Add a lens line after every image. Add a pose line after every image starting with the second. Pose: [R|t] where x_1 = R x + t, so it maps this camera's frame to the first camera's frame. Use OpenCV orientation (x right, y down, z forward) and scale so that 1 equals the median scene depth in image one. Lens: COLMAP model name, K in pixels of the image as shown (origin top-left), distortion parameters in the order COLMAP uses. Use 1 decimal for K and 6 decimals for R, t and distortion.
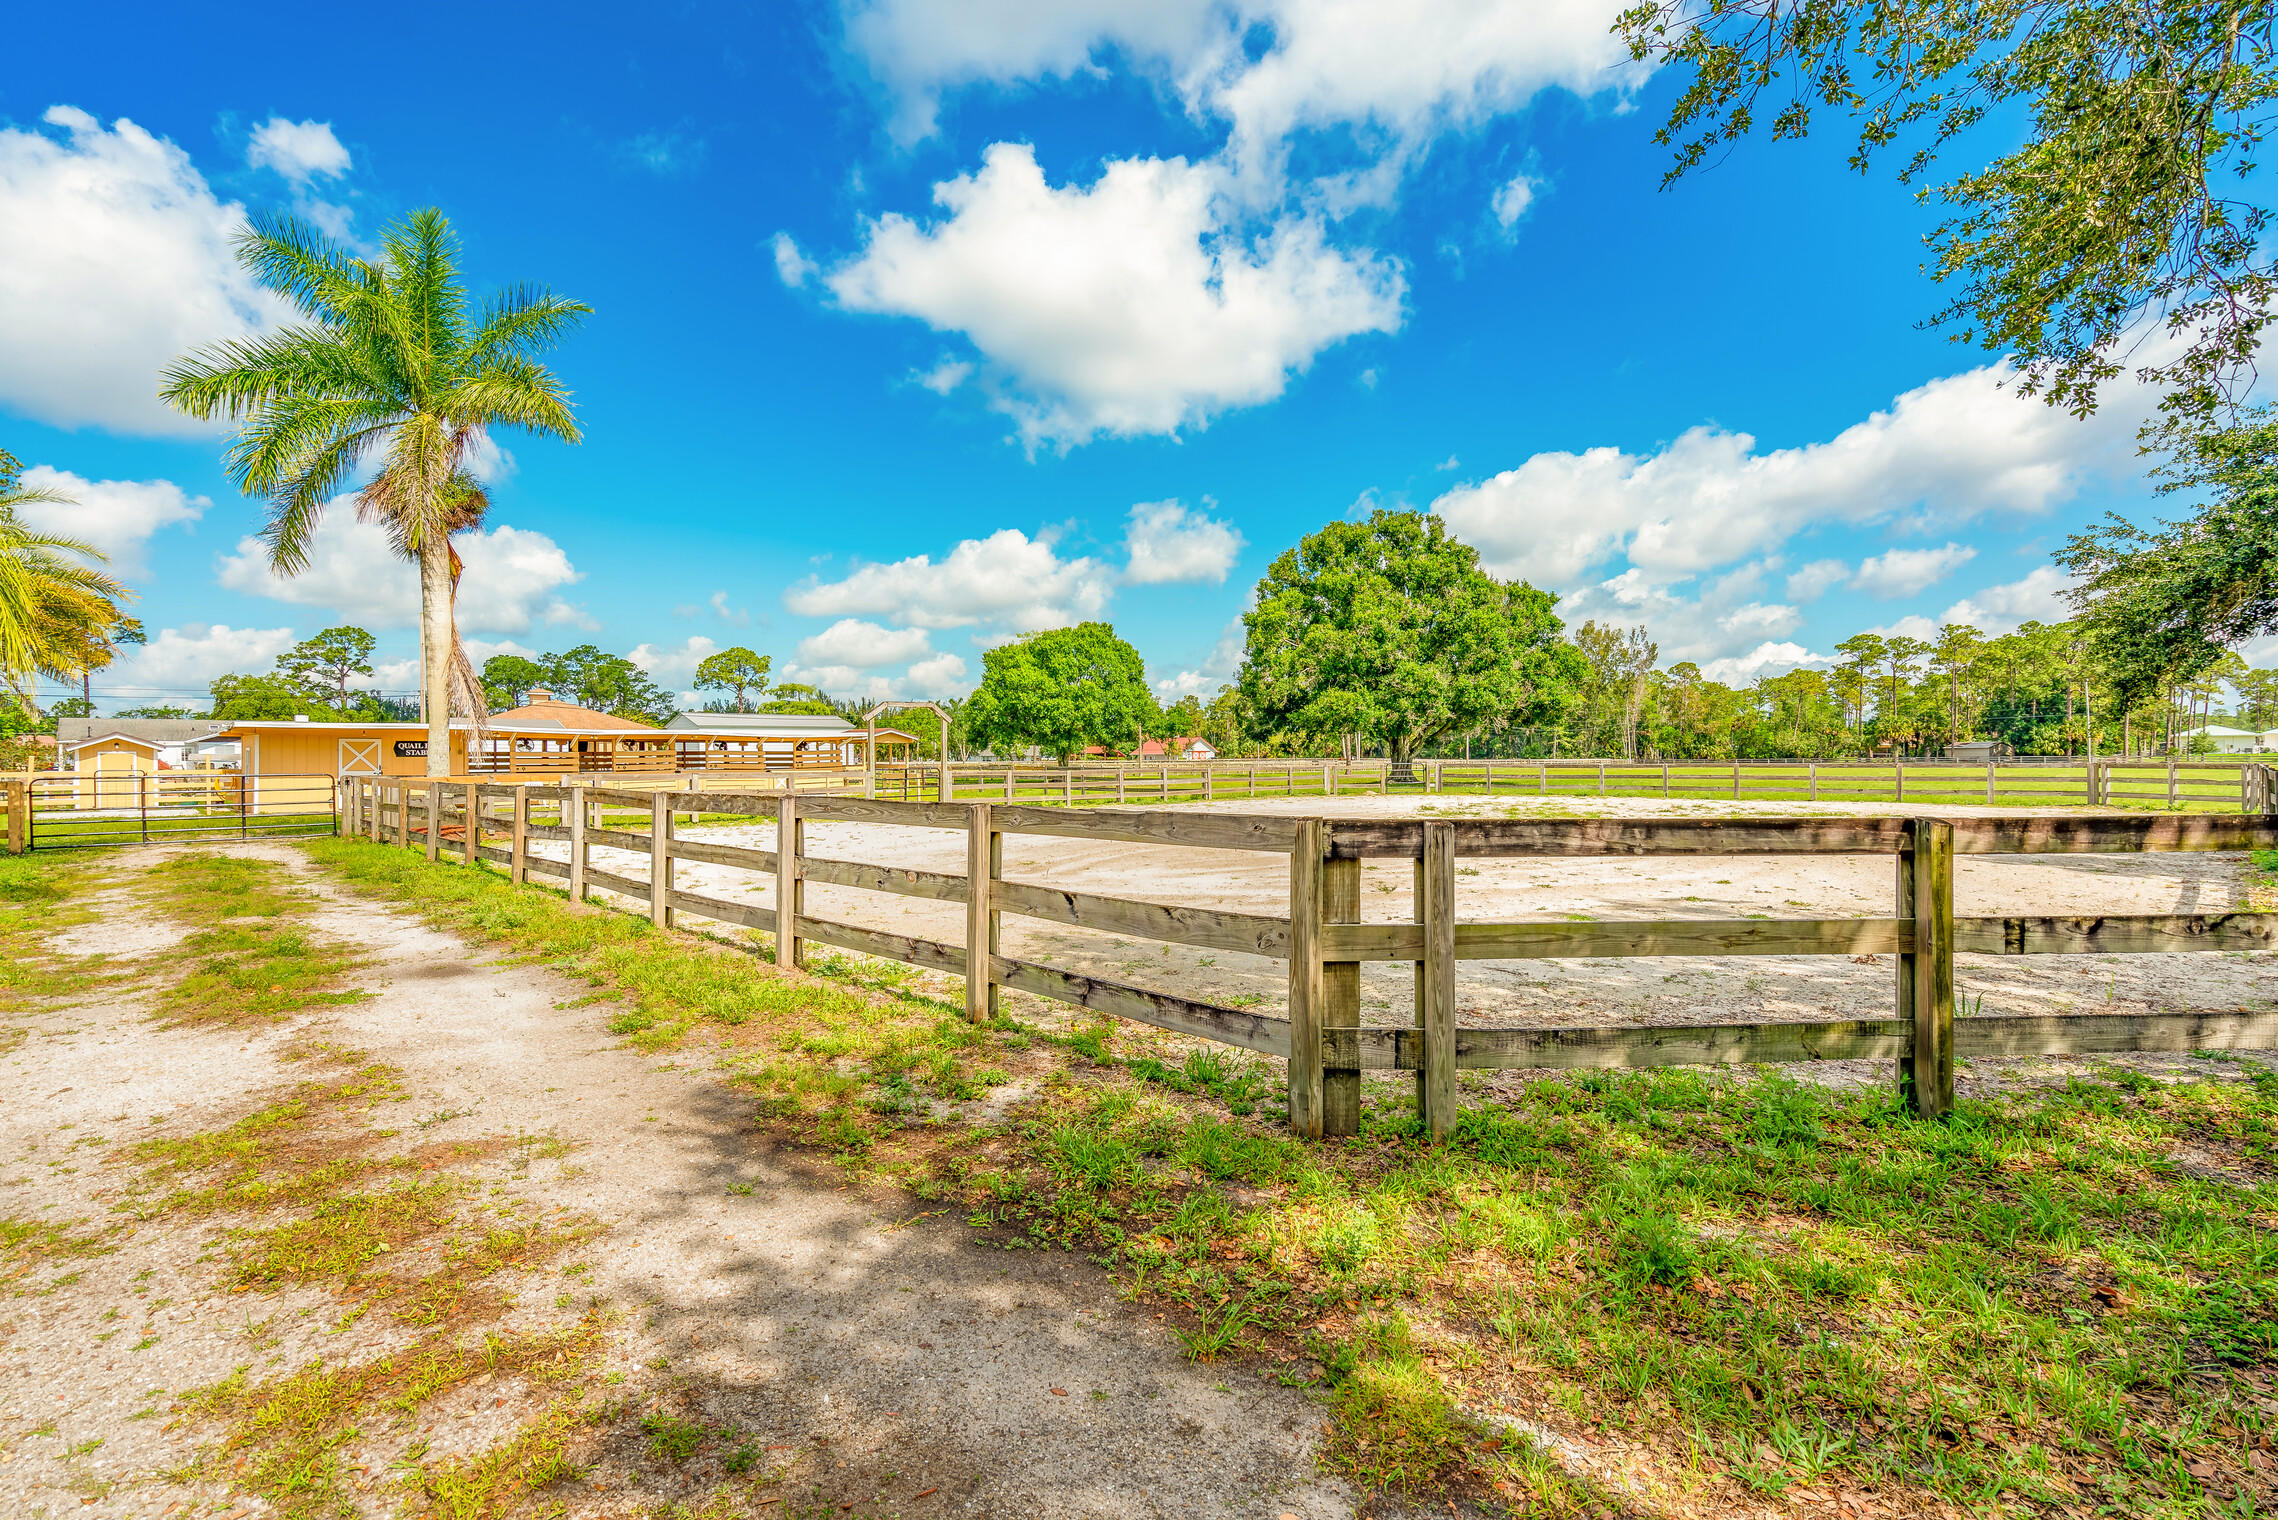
lens RADIAL K [[1037.1, 0, 1139.0], [0, 1037.1, 760.1], [0, 0, 1]] dist [0.000586, -0.000021]
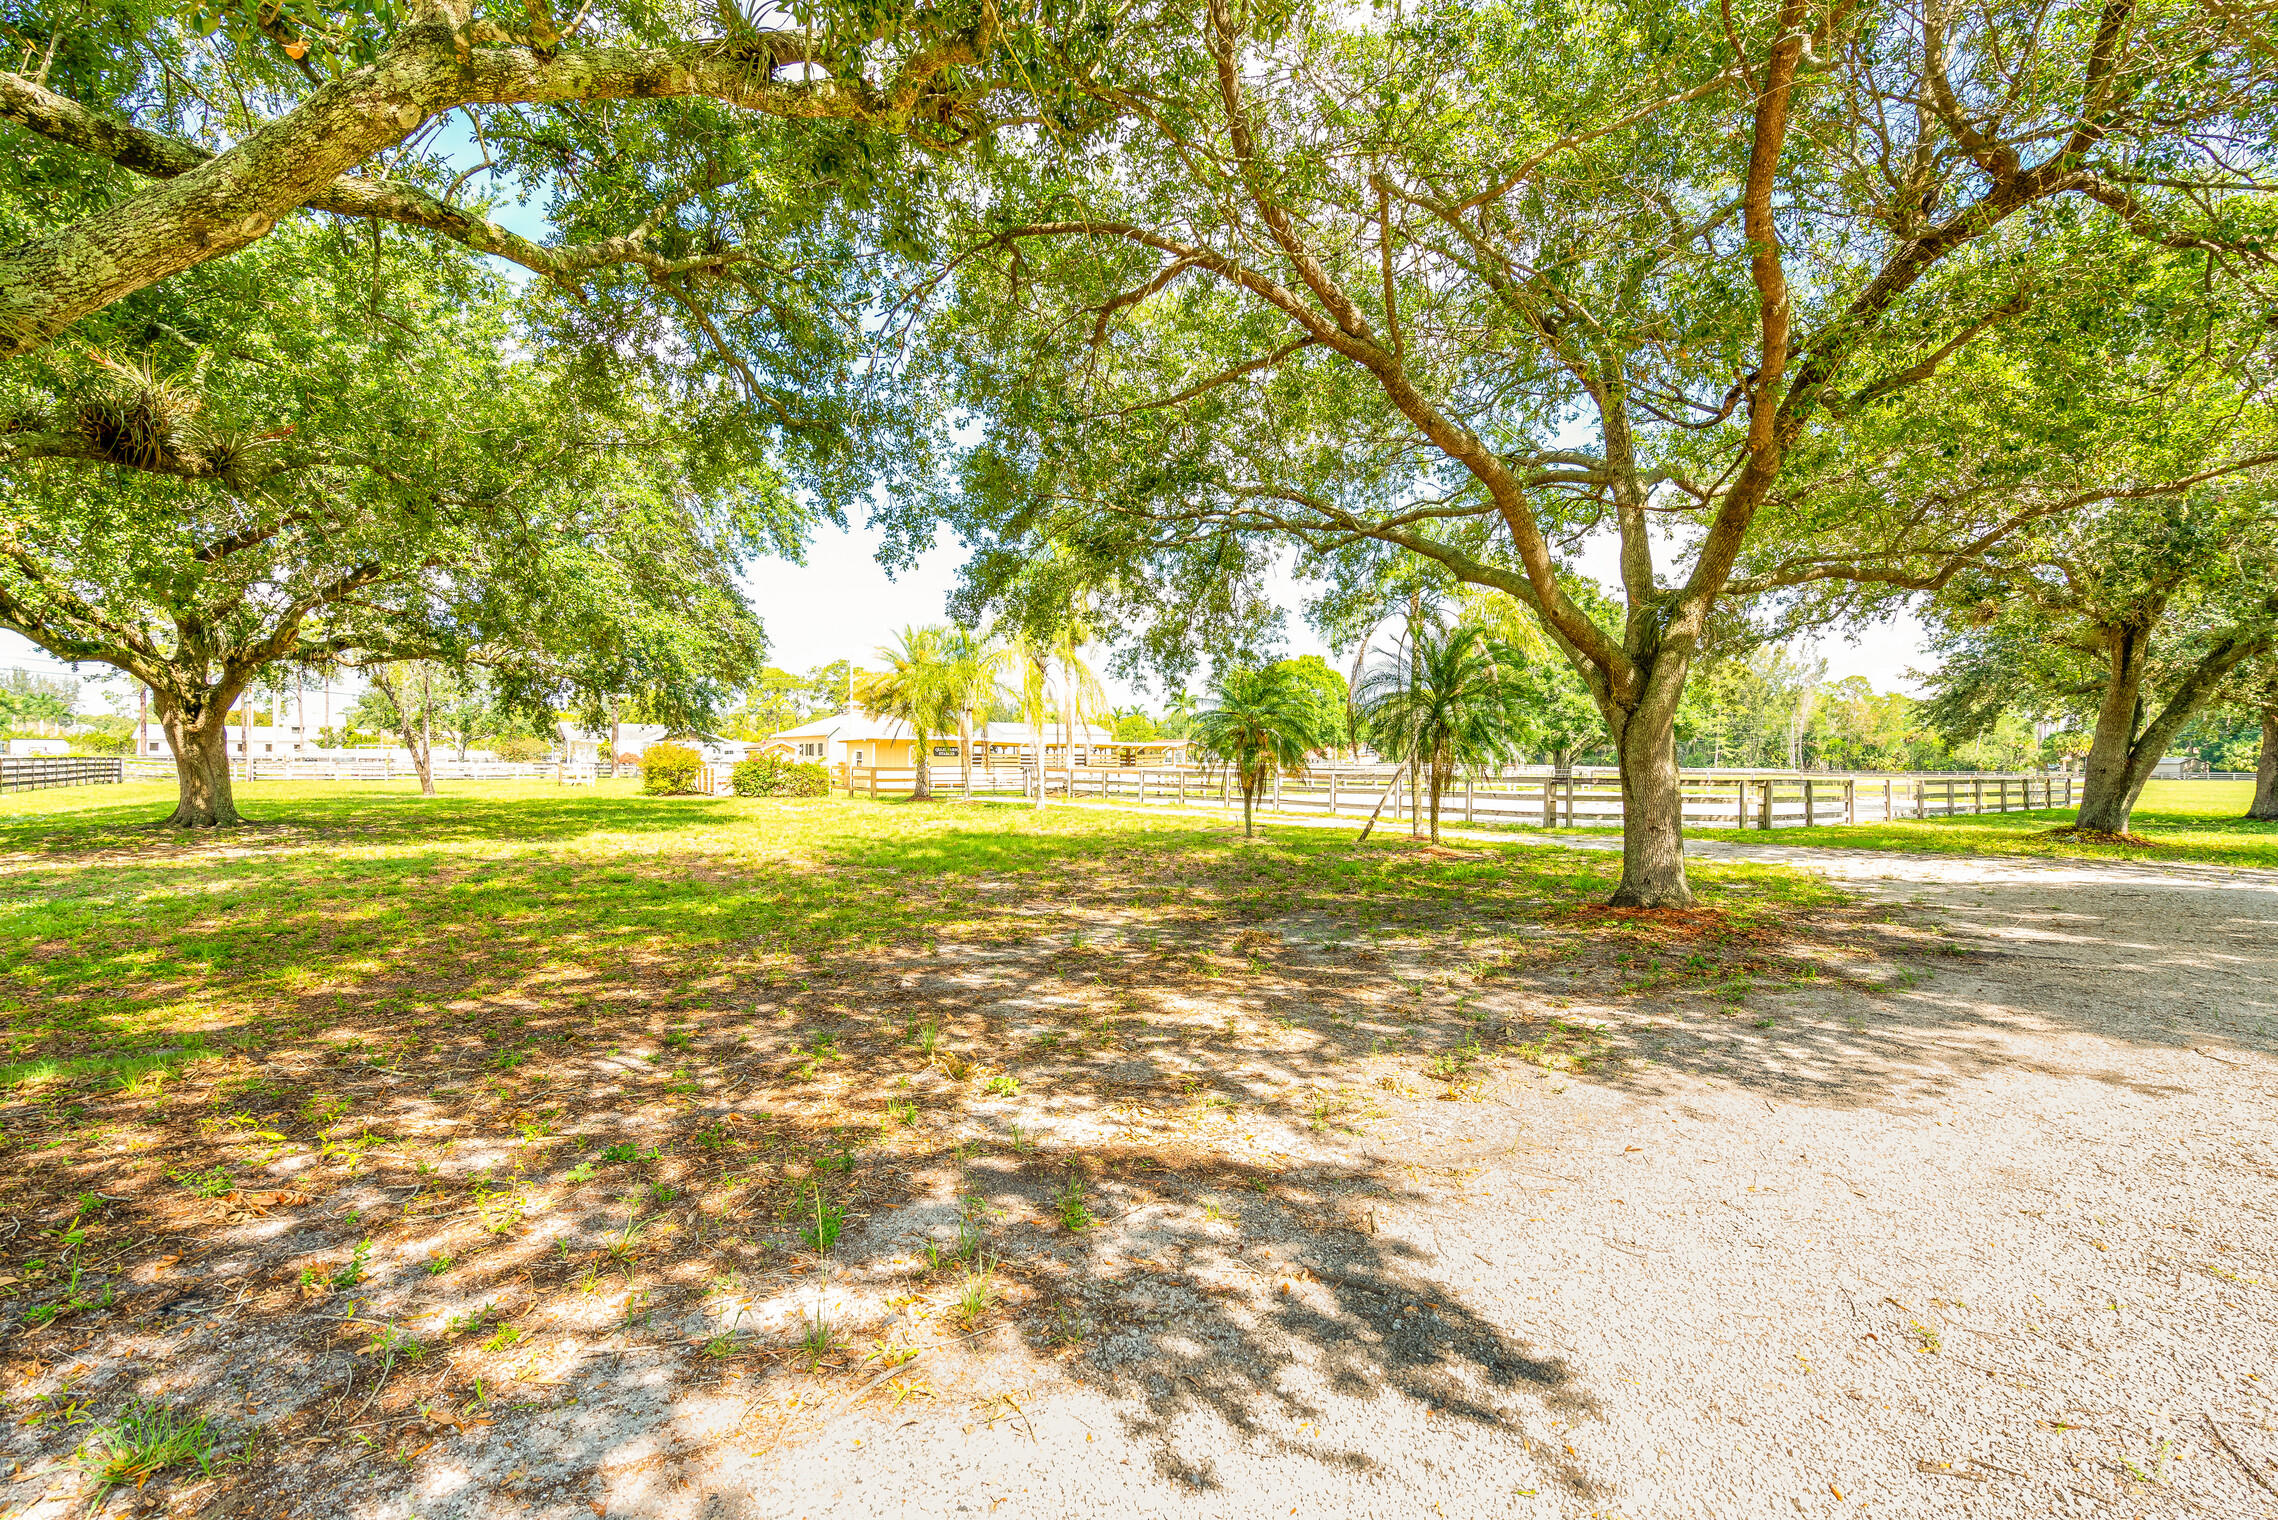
lens RADIAL K [[1037.1, 0, 1131.1], [0, 1037.1, 762.7], [0, 0, 1]] dist [0.000586, -0.000021]
pose [[0.989172, 0.015196, -0.145972, -0.096516], [-0.015004, 0.999885, 0.002421, -0.000151], [0.145992, -0.000204, 0.989286, -0.379170]]
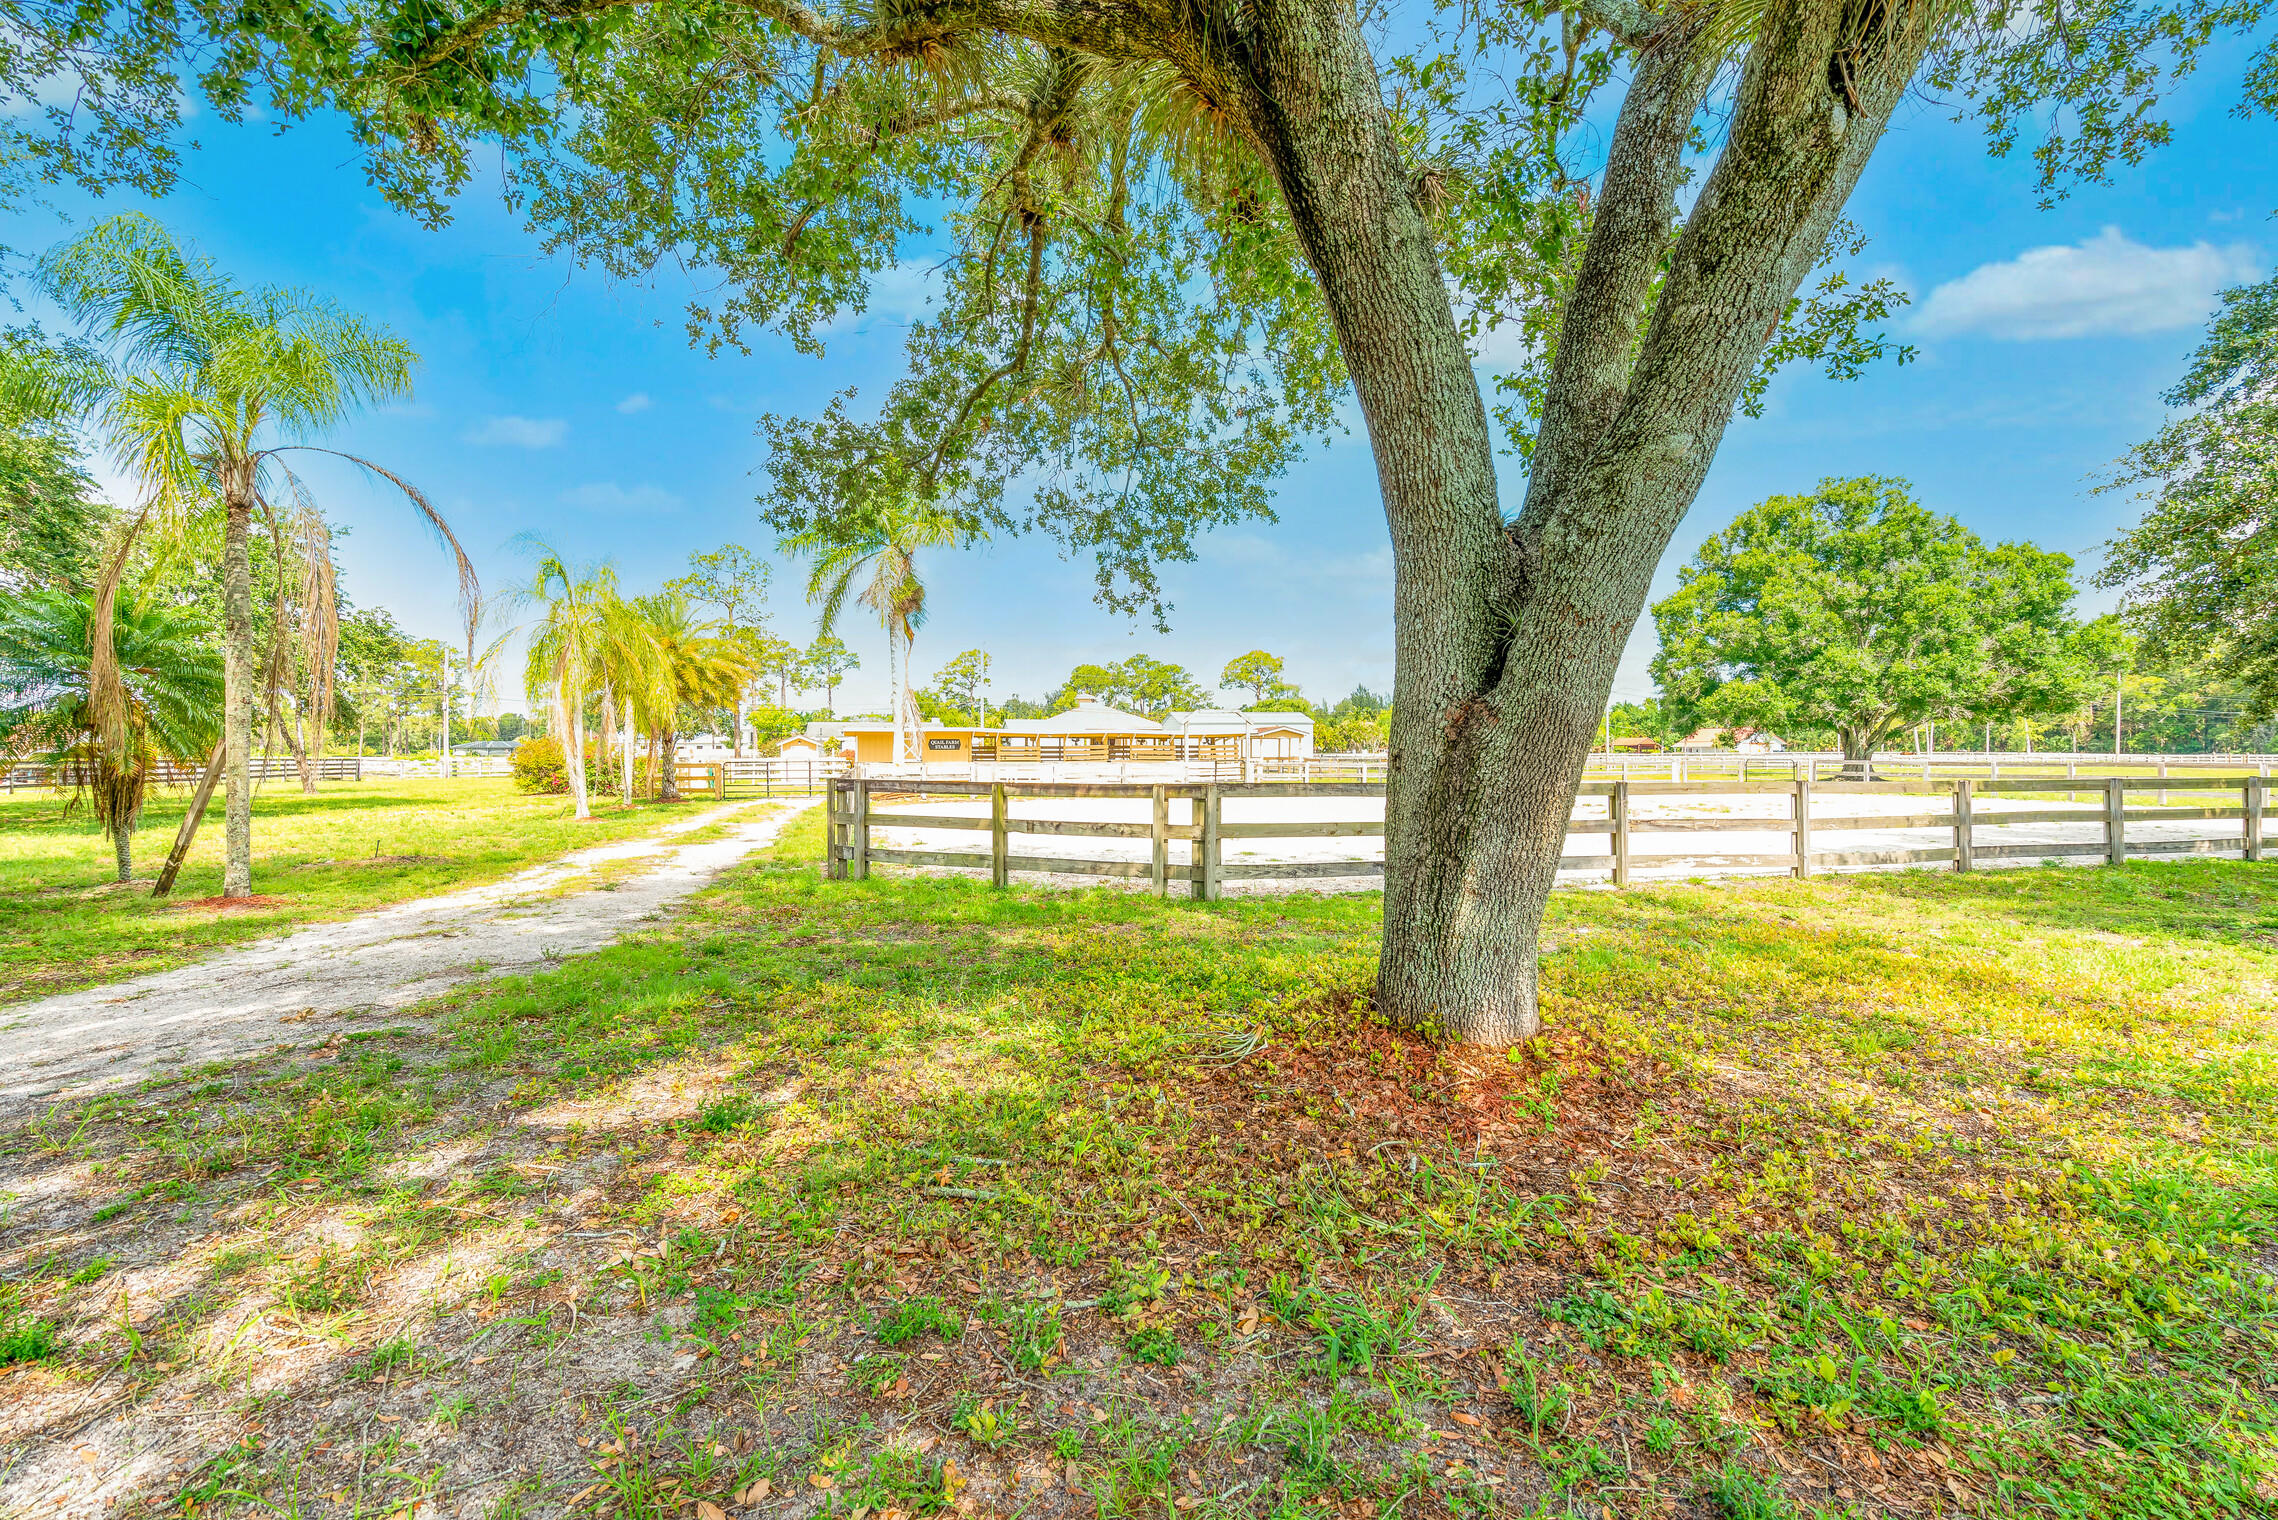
lens RADIAL K [[1037.1, 0, 1135.1], [0, 1037.1, 757.6], [0, 0, 1]] dist [0.000586, -0.000021]
pose [[0.863720, 0.006700, -0.503927, 0.180205], [-0.003667, 0.999969, 0.007010, -0.002048], [0.503958, -0.004206, 0.863718, -0.087119]]
